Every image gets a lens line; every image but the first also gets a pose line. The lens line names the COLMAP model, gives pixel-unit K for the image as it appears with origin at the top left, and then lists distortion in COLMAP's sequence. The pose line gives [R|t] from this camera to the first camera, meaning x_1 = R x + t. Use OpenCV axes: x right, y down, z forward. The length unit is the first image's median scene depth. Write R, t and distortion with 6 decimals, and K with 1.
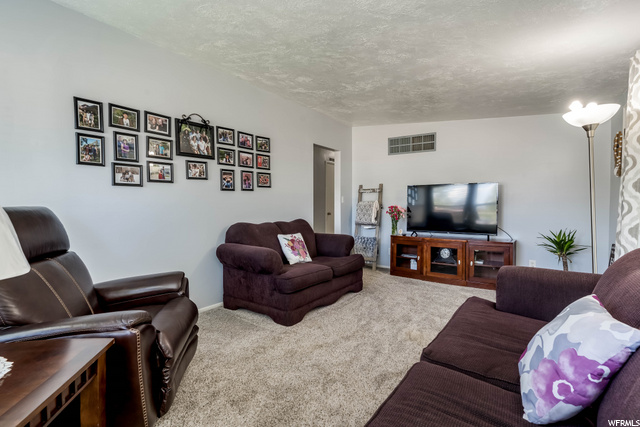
lens RADIAL K [[306.5, 0, 319.1], [0, 306.5, 212.4], [0, 0, 1]] dist [-0.001755, -0.000611]
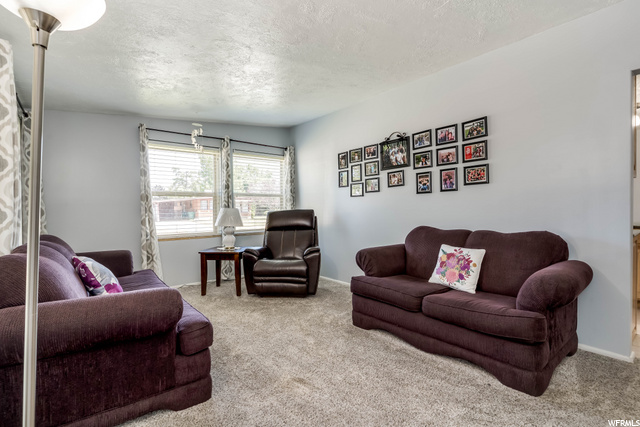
lens RADIAL K [[306.5, 0, 319.1], [0, 306.5, 212.4], [0, 0, 1]] dist [-0.001755, -0.000611]
pose [[-0.270437, 0.010109, -0.962685, 0.771122], [-0.018909, 0.999696, 0.015809, -0.018685], [0.962552, 0.022479, -0.270164, 0.960743]]
